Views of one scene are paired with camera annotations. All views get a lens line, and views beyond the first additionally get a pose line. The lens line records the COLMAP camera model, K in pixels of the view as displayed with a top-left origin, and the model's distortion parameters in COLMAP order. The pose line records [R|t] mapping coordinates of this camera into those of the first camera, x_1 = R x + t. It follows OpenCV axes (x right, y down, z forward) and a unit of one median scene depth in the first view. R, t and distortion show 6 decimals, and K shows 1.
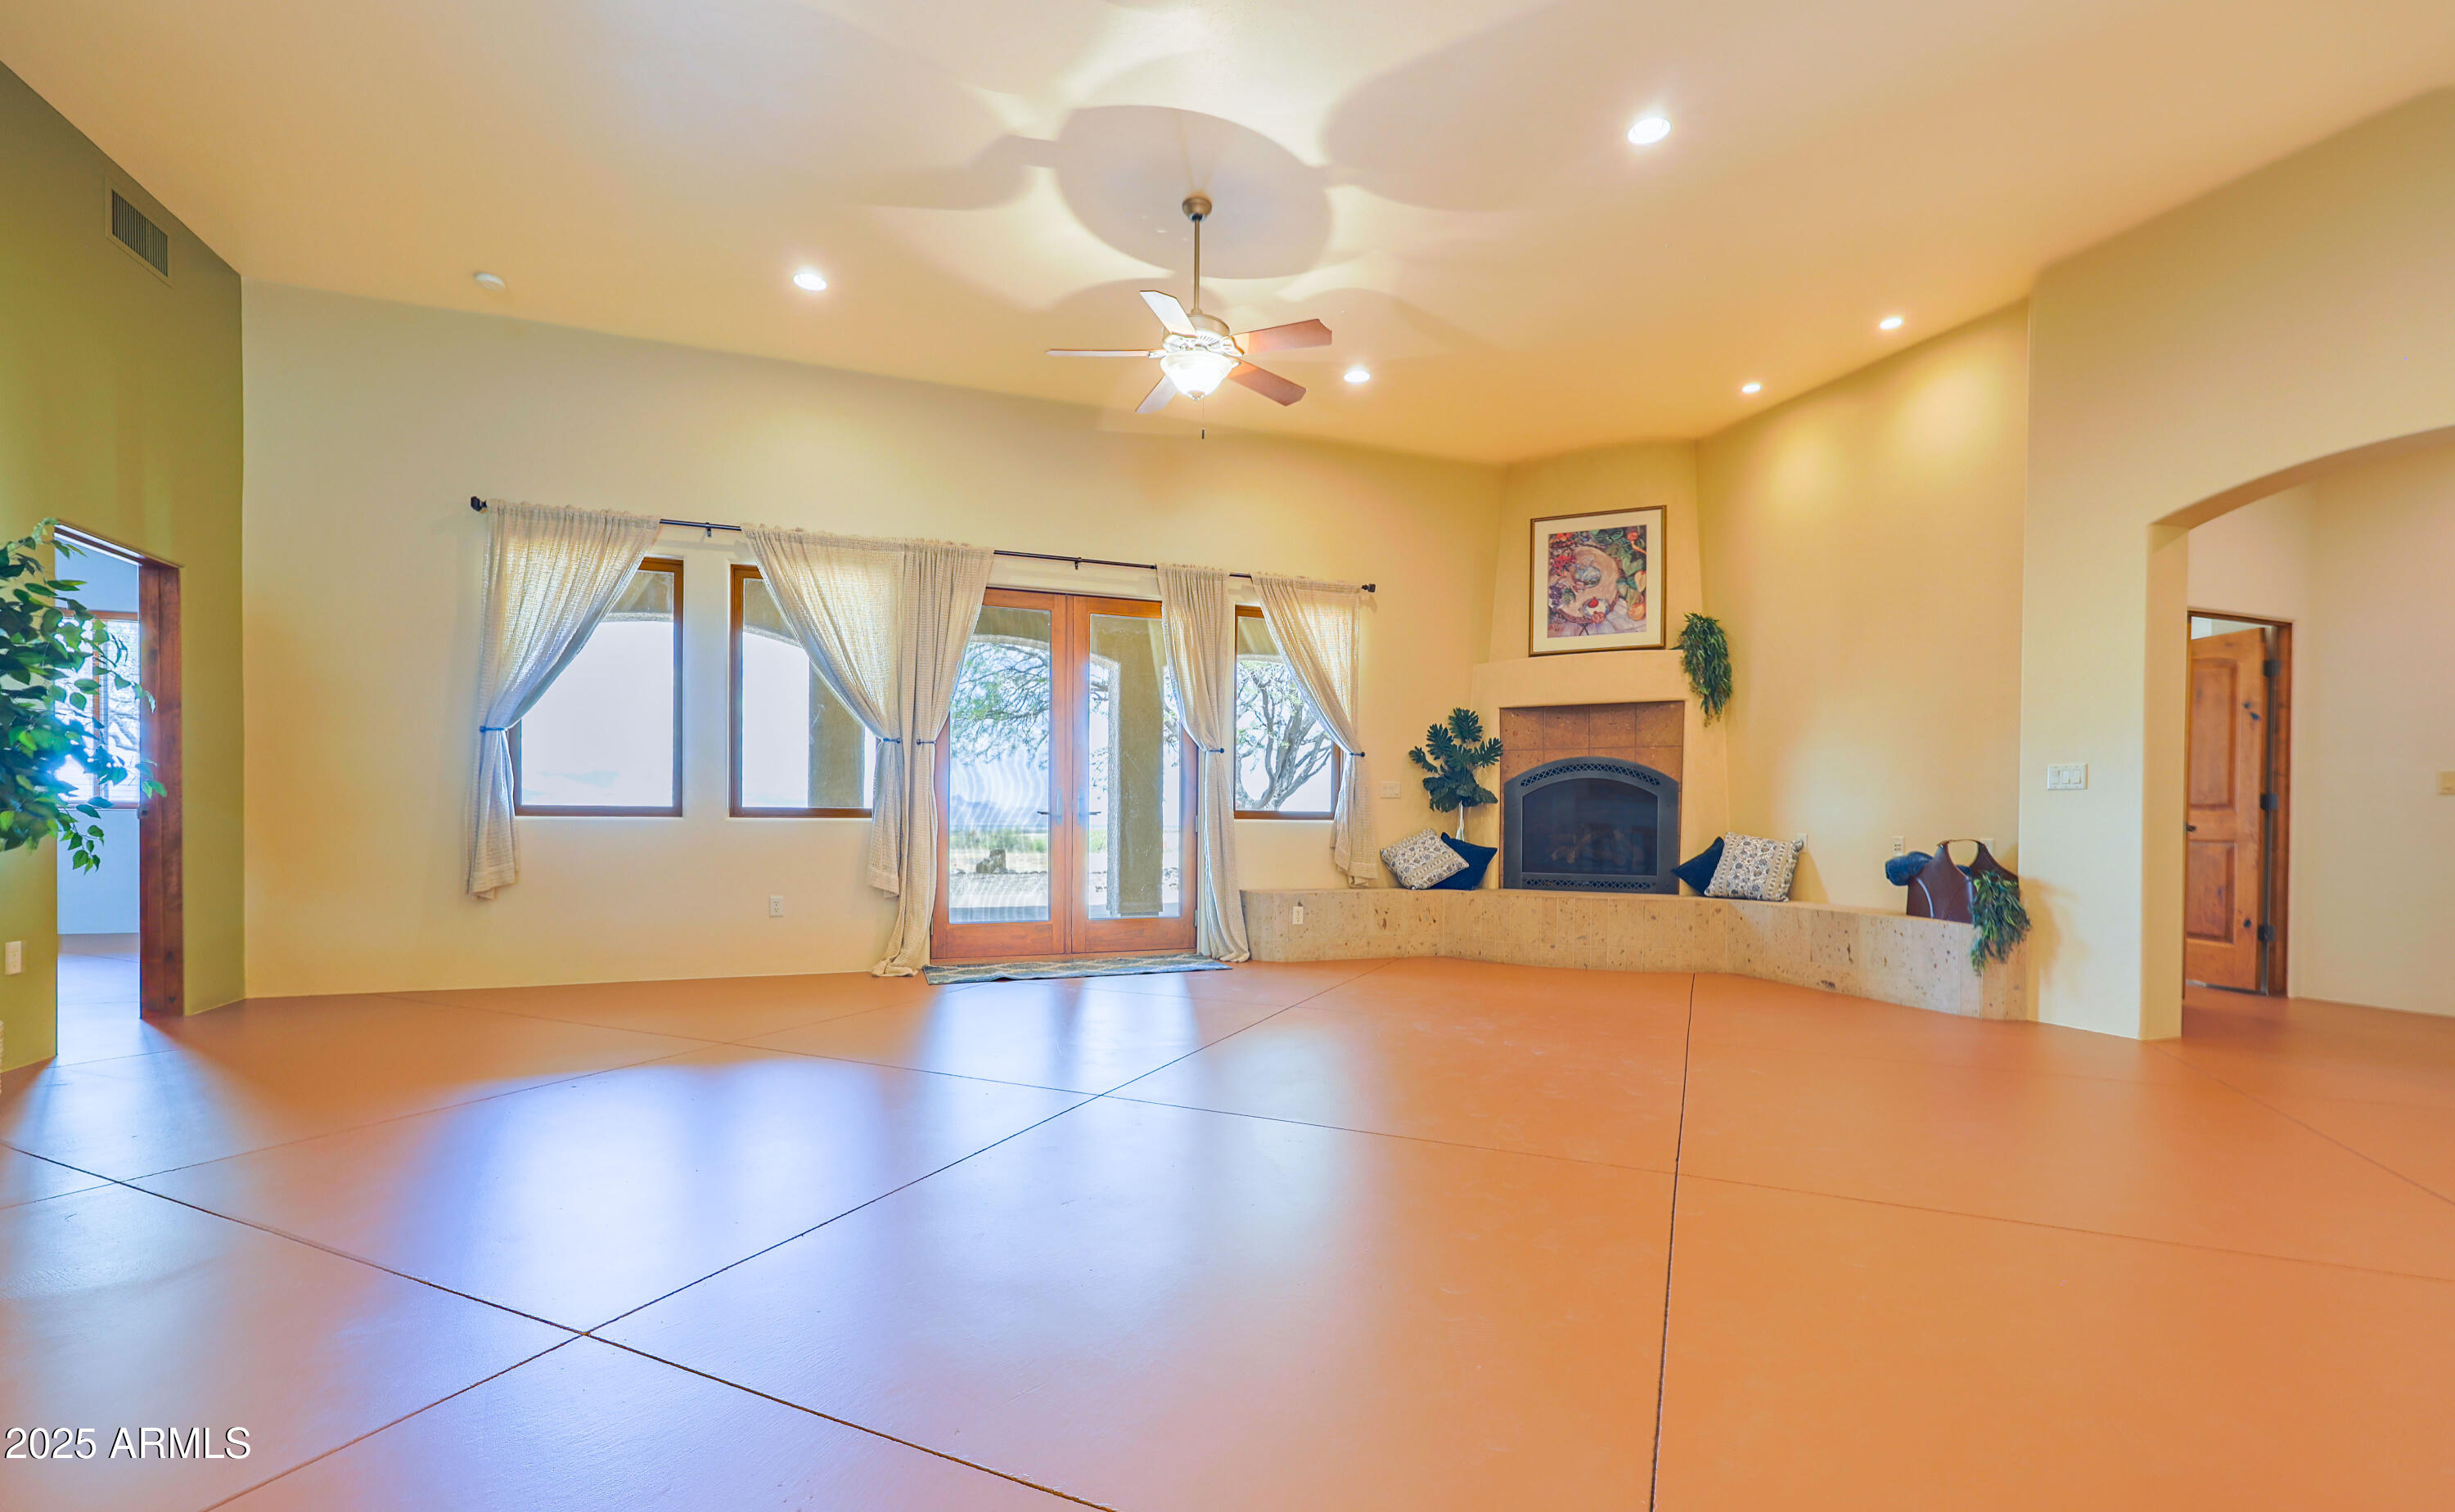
lens RADIAL K [[1038.0, 0, 1236.3], [0, 1038.0, 830.6], [0, 0, 1]] dist [-0.000600, -0.000102]
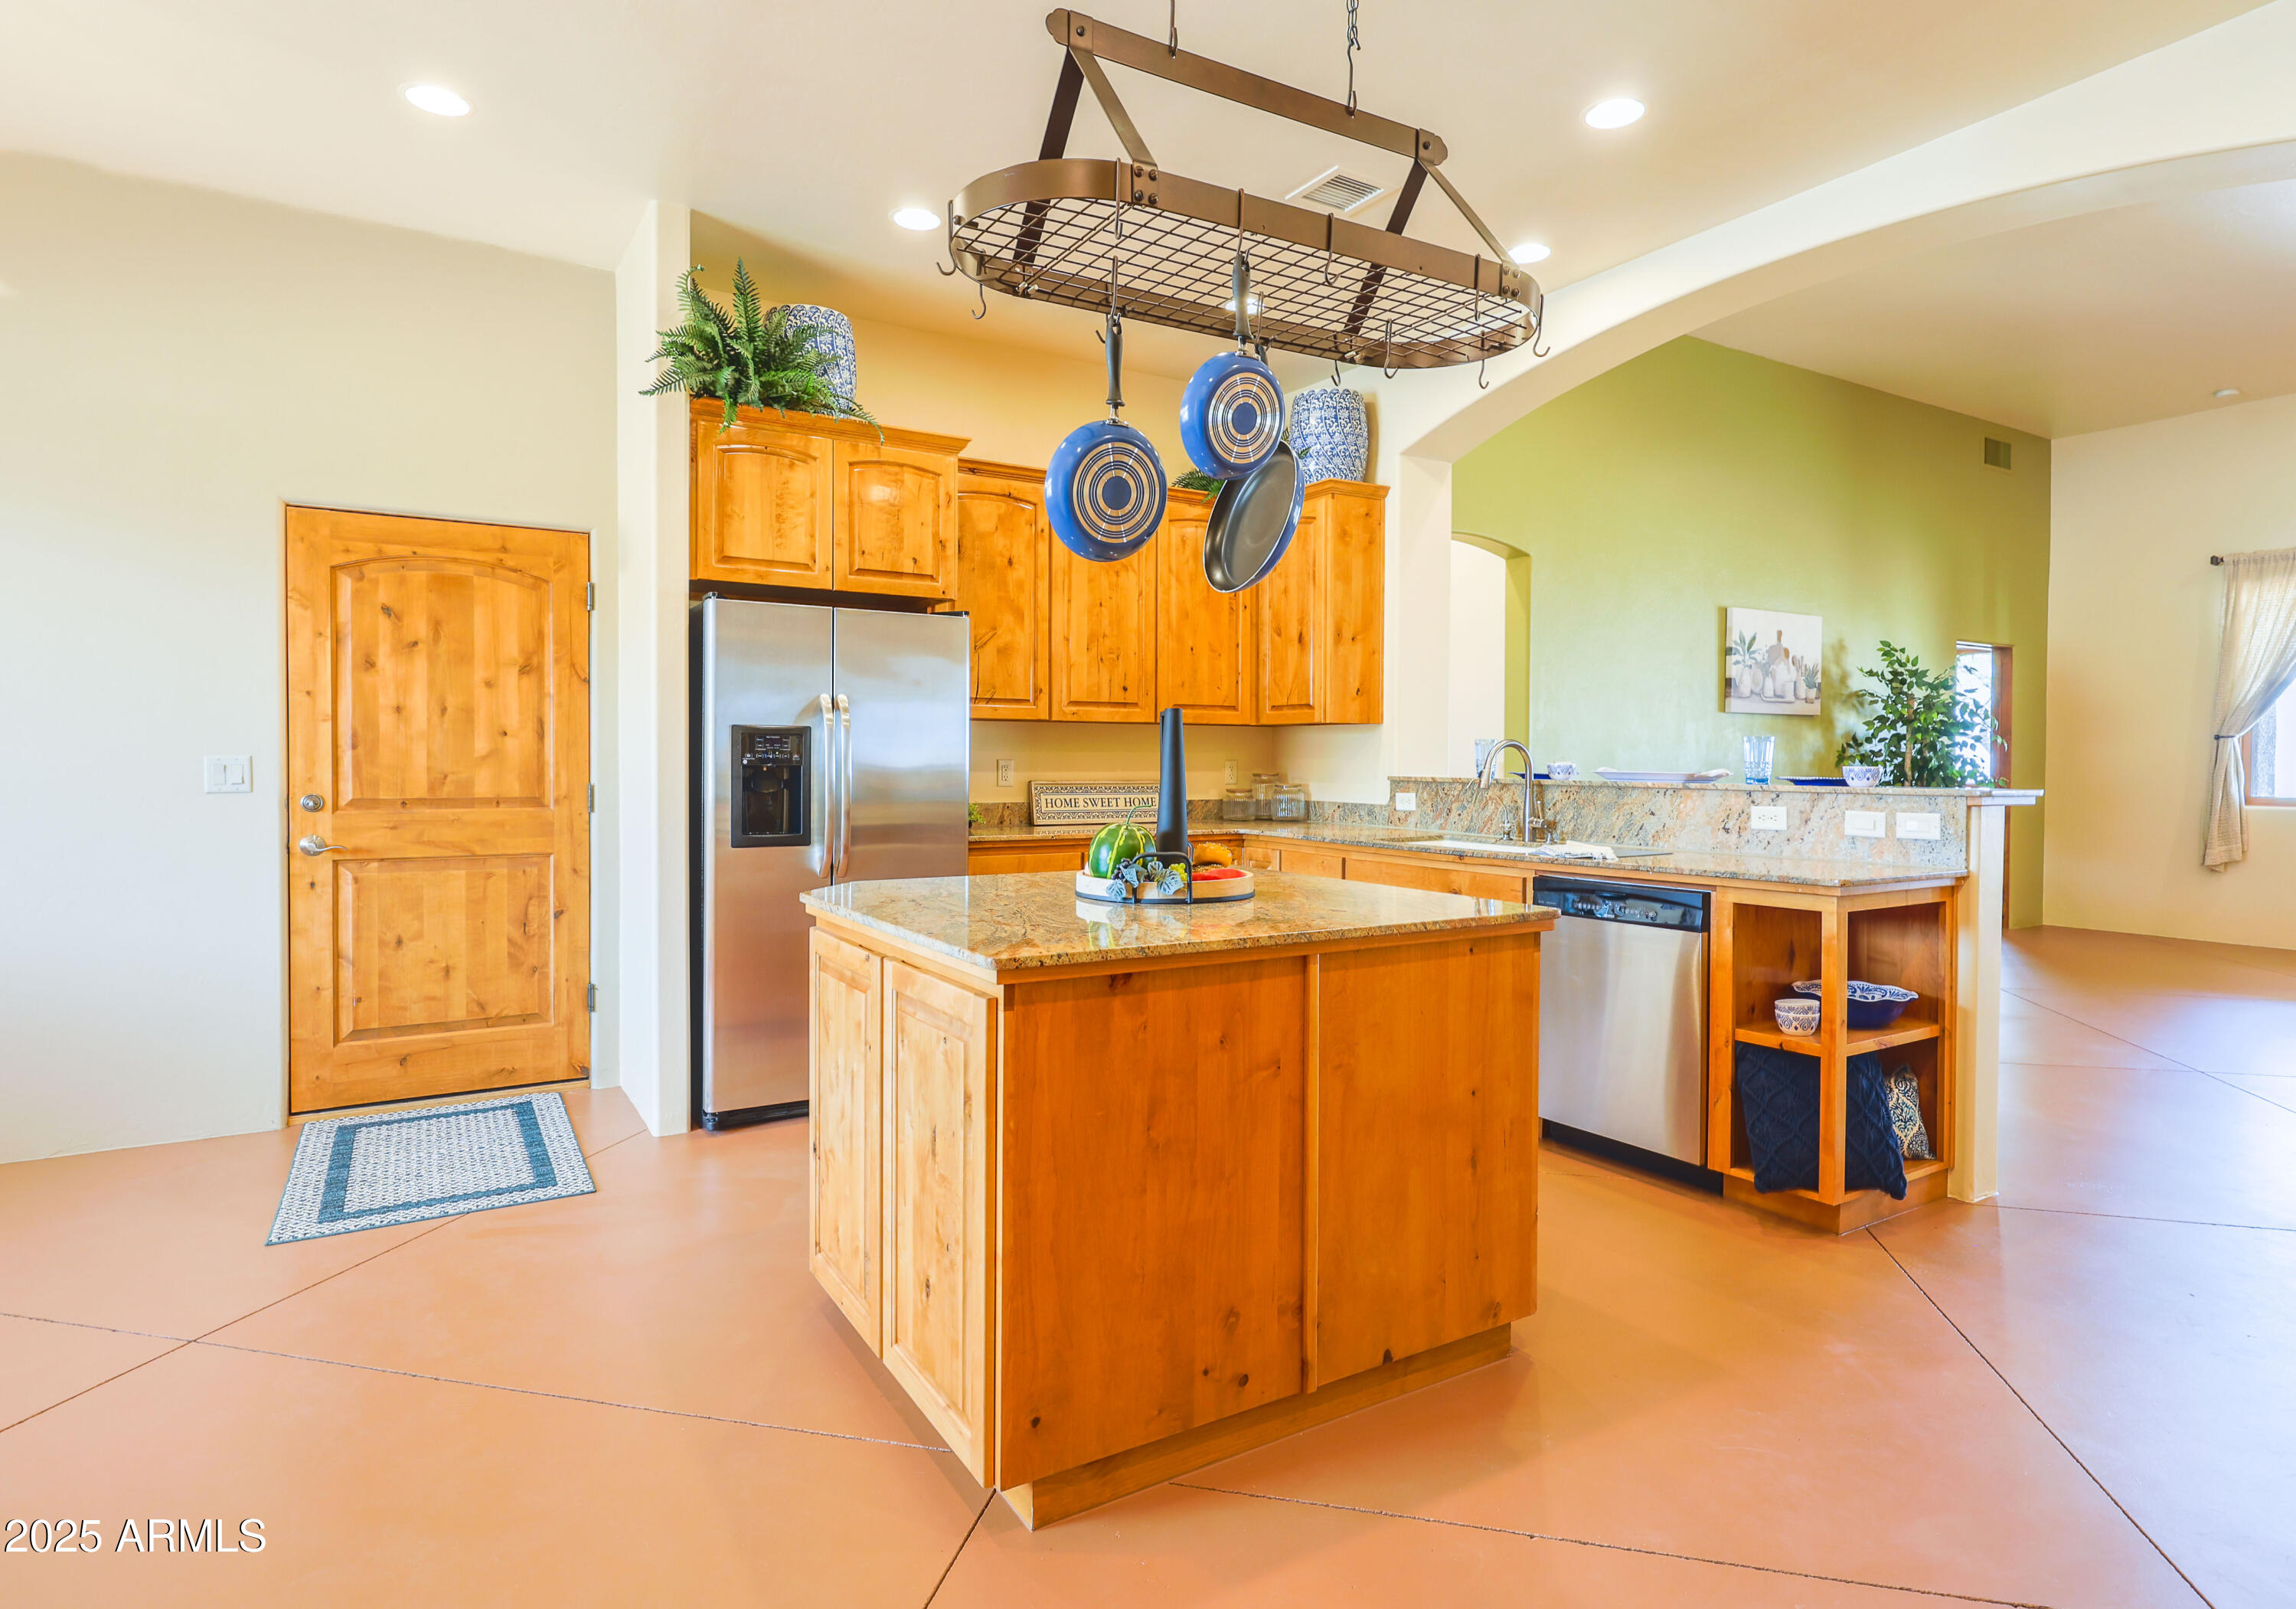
lens RADIAL K [[1217.1, 0, 1144.6], [0, 1217.1, 781.5], [0, 0, 1]] dist [-0.001674, 0.000756]
pose [[0.184081, 0.010174, -0.982858, 0.377699], [-0.015114, 0.999858, 0.007519, -0.026834], [0.982795, 0.013470, 0.184209, -0.428883]]
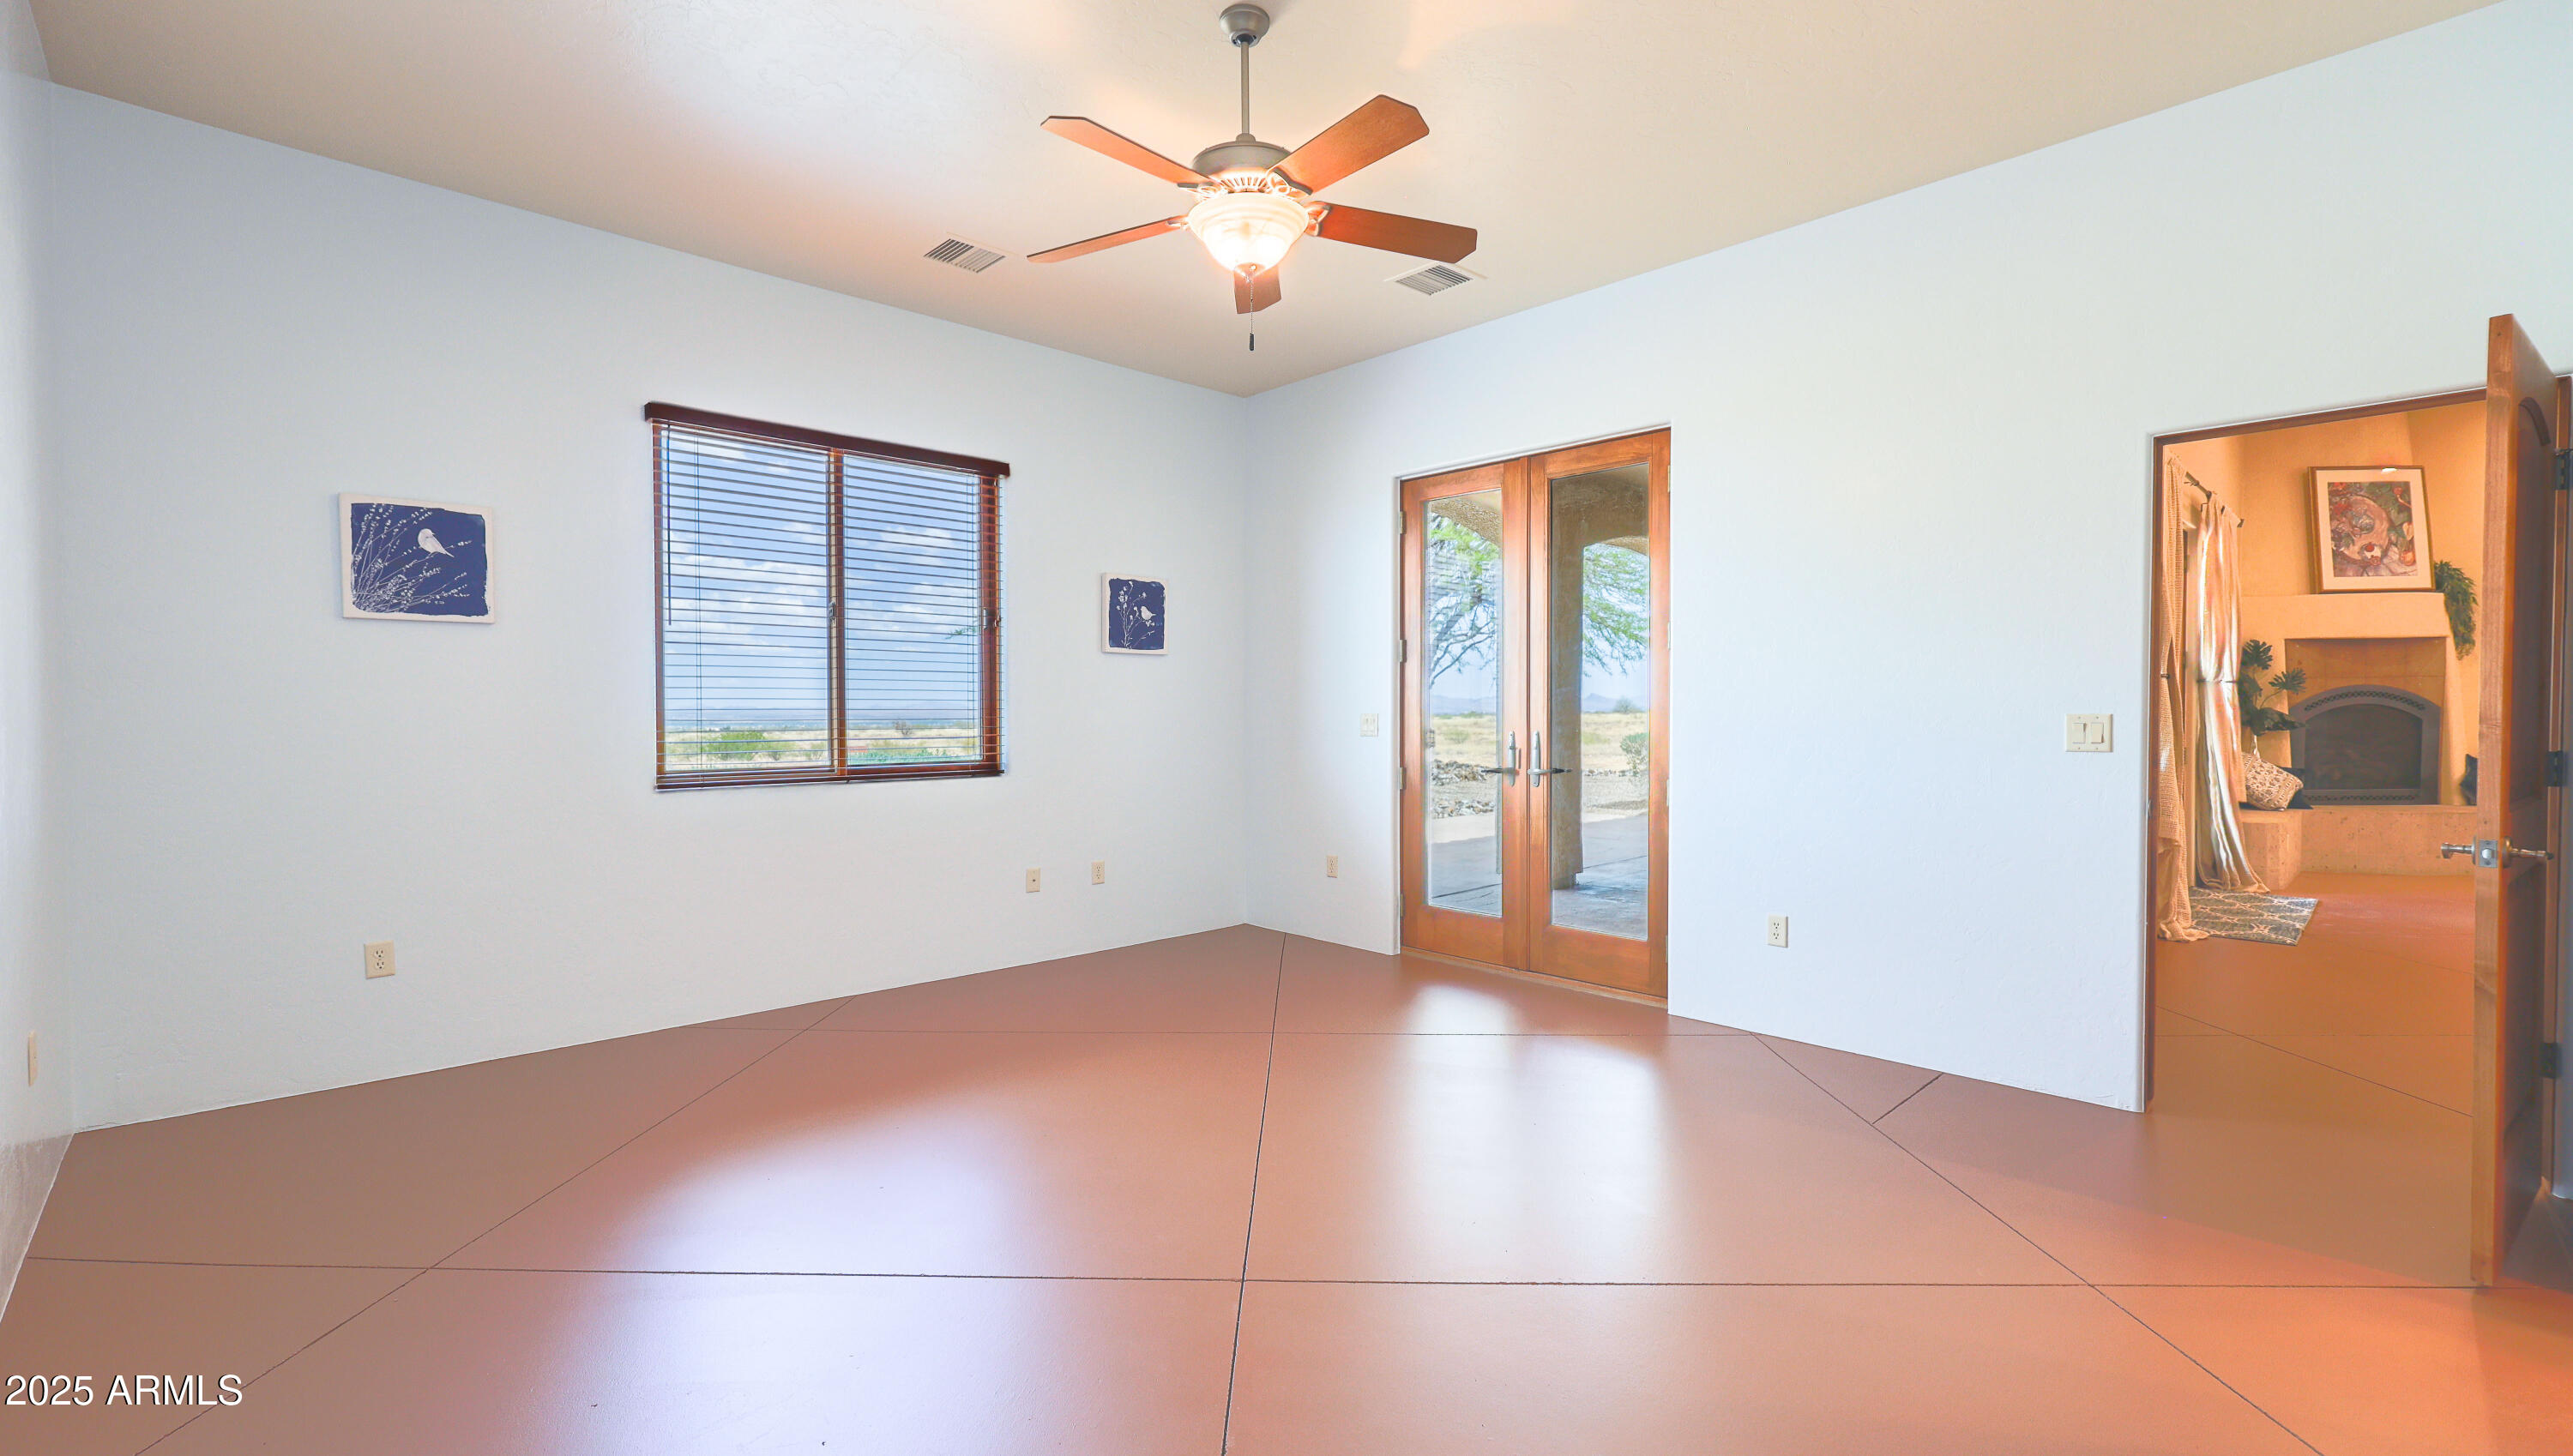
lens RADIAL K [[1100.4, 0, 1291.6], [0, 1100.4, 745.1], [0, 0, 1]] dist [-0.000947, -0.000008]
pose [[0.919935, -0.024205, 0.391323, -1.208365], [0.020508, 0.999697, 0.013624, -0.047041], [-0.391534, -0.004507, 0.920152, 0.367815]]
